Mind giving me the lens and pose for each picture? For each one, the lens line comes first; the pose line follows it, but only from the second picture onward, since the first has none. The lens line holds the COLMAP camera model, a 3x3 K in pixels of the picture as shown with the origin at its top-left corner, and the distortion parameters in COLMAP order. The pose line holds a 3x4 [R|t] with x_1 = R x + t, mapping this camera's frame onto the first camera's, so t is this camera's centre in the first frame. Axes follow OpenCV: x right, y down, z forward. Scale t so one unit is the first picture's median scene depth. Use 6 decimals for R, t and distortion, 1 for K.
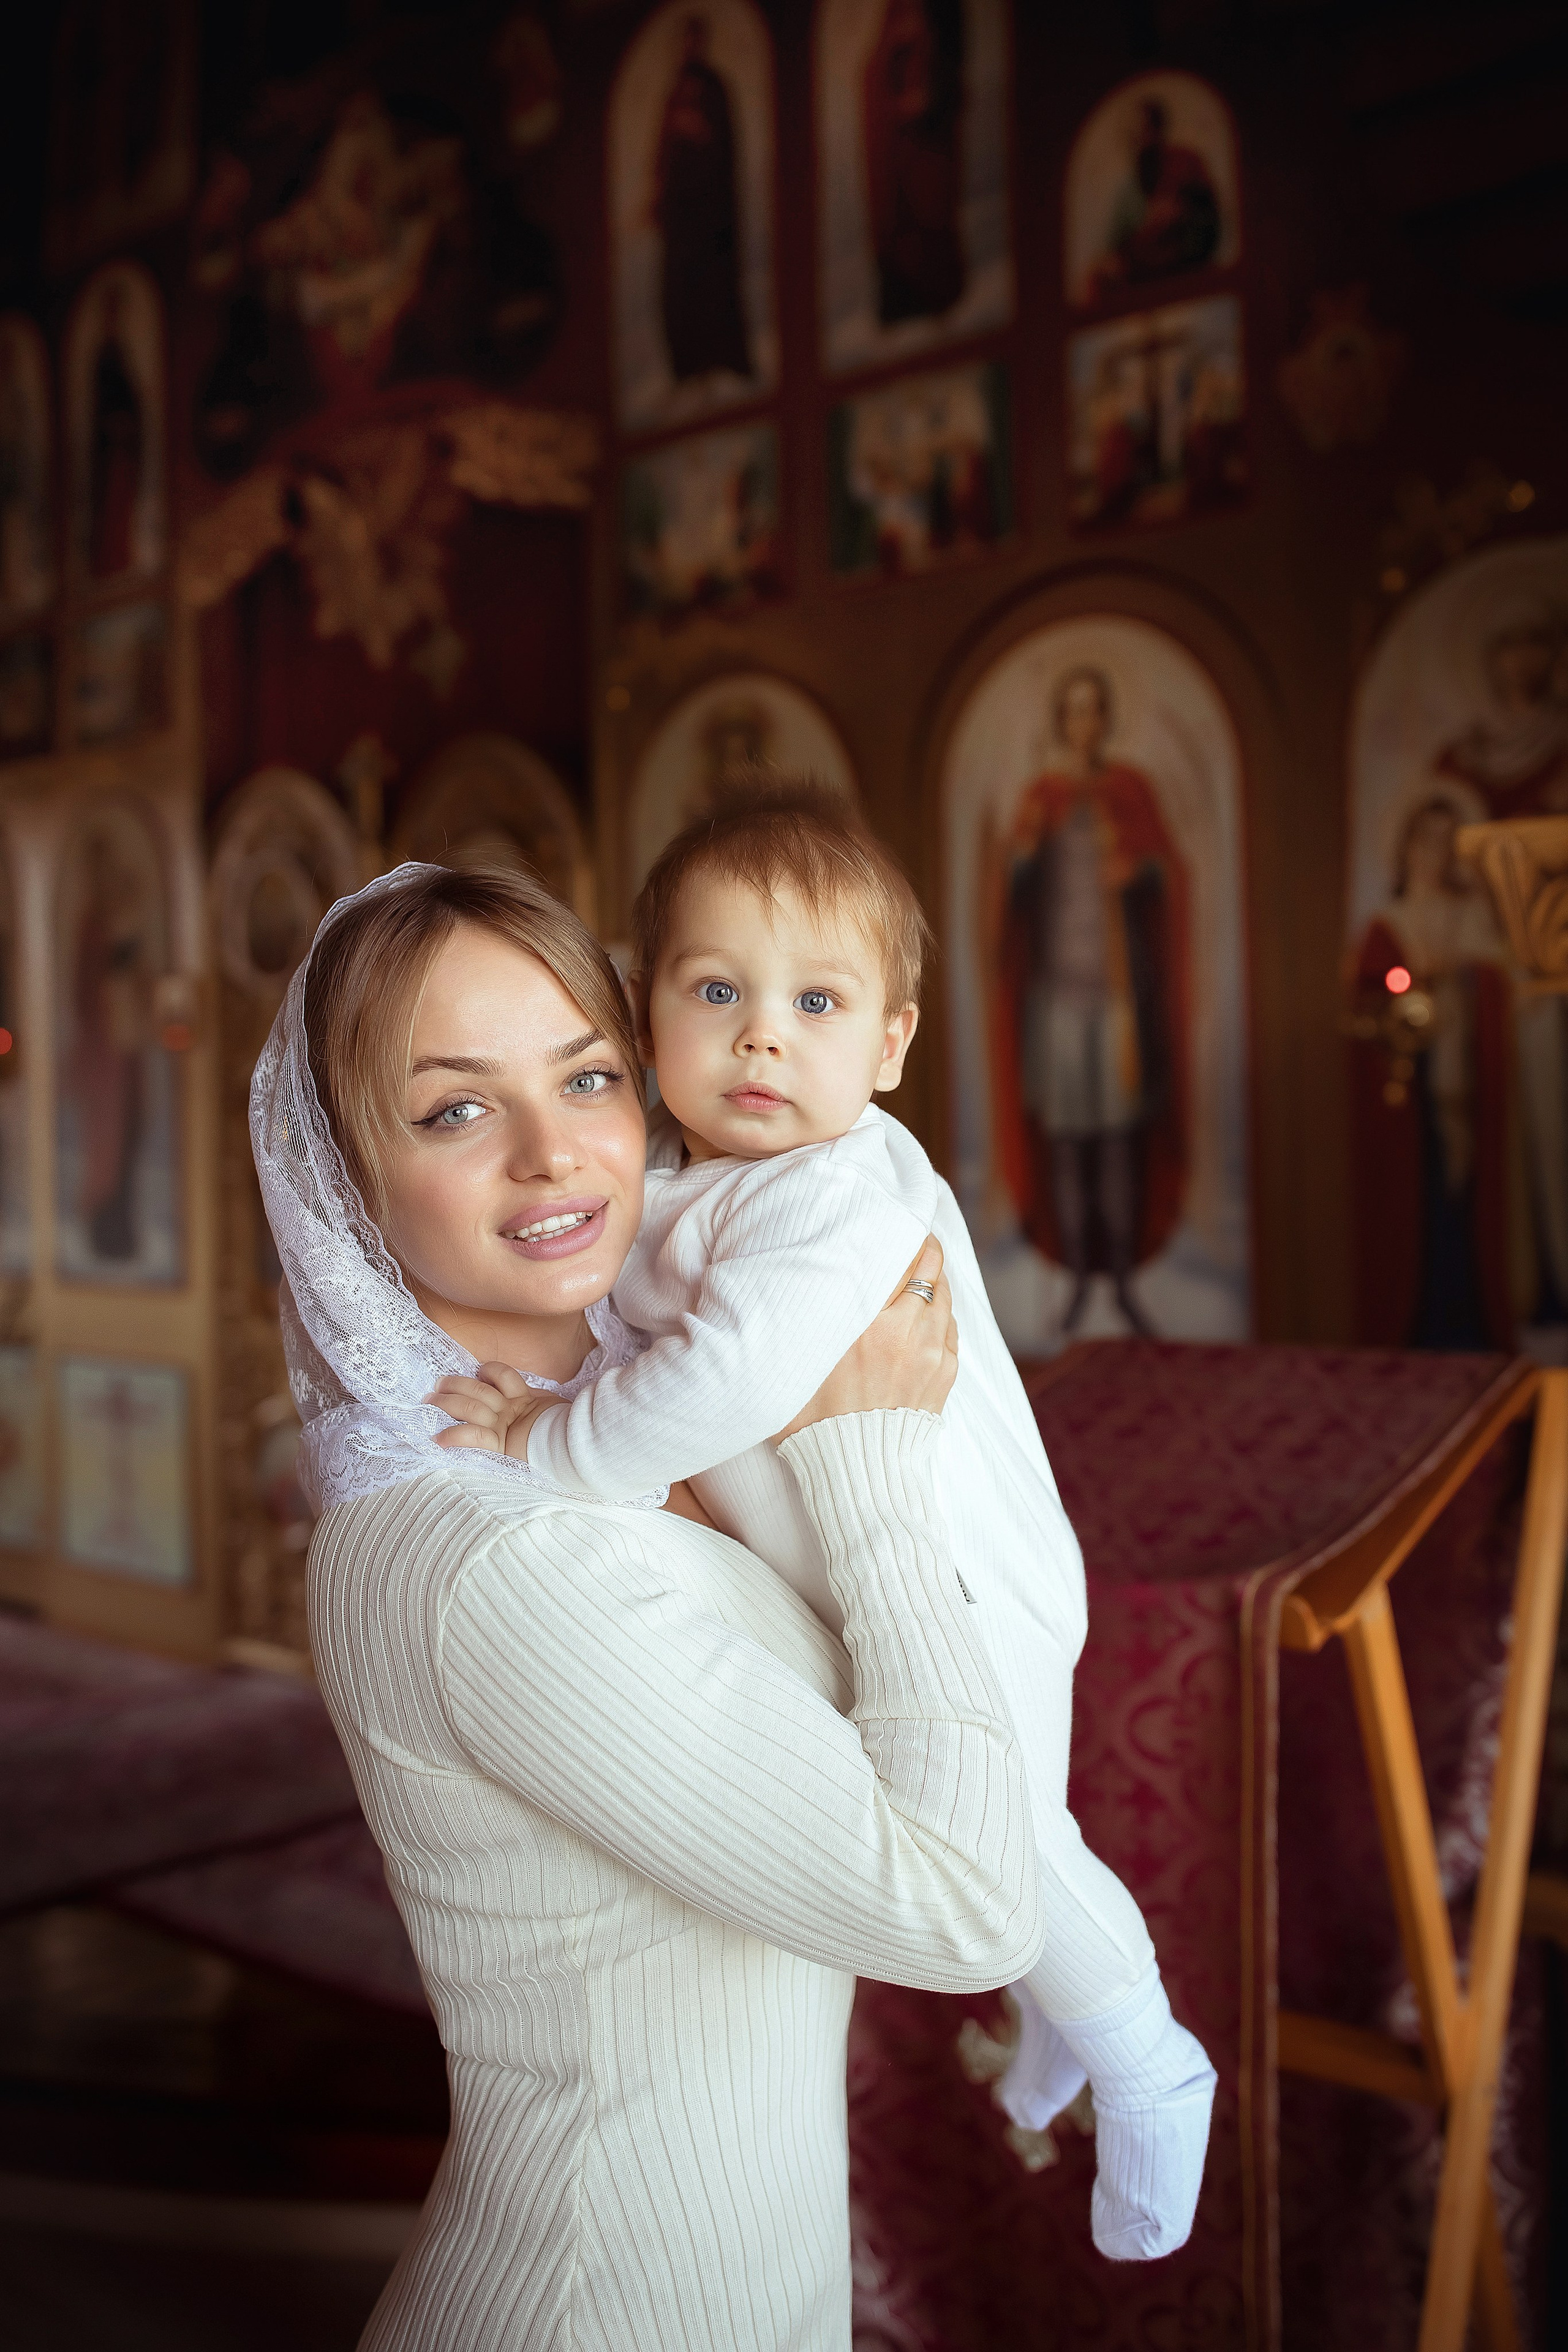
lens RADIAL K [[2374.8, 0, 778.0], [0, 2374.8, 1072.3], [0, 0, 1]] dist [-0.007952, -0.000746]
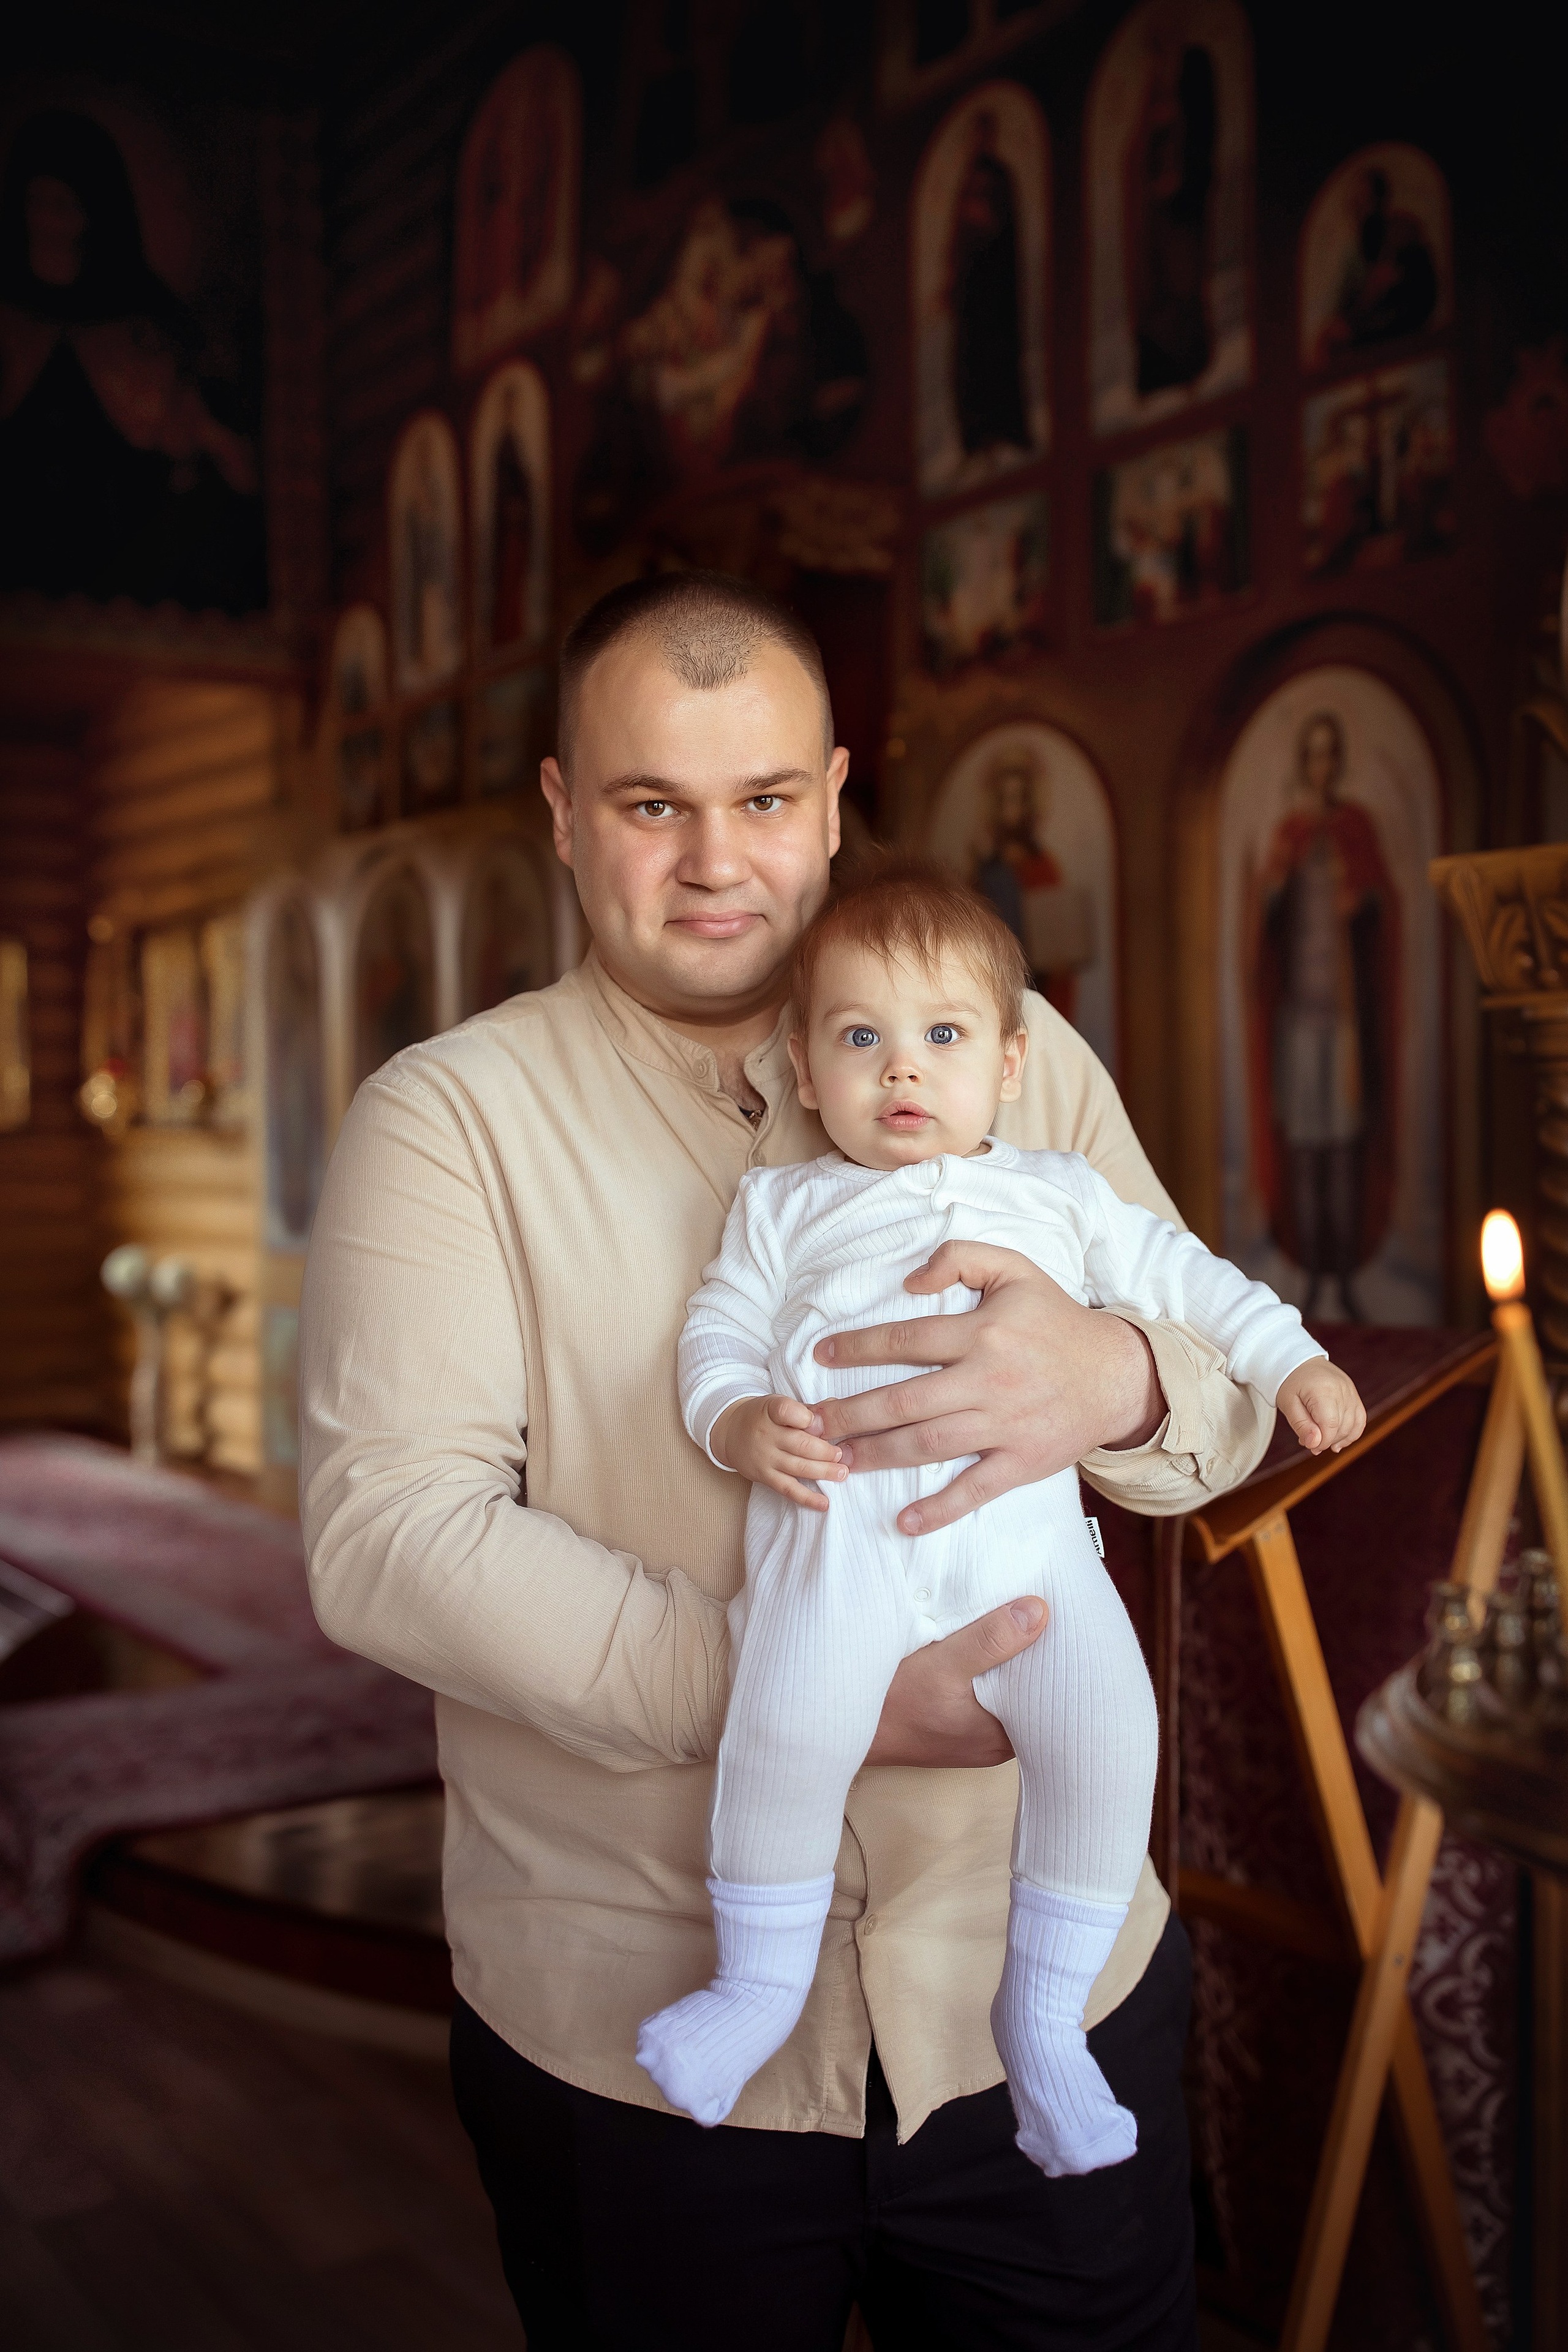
lens RADIAL K [[2320.3, 0, 772.3], [0, 2320.3, 1159.0], [0, 0, 1]] dist [-0.006364, 0.000627]
pose [[0.977210, 0.013974, -0.211813, 0.108722], [-0.008738, 0.999633, 0.025638, 0.006761], [0.212093, -0.023203, 0.976974, -0.071821]]
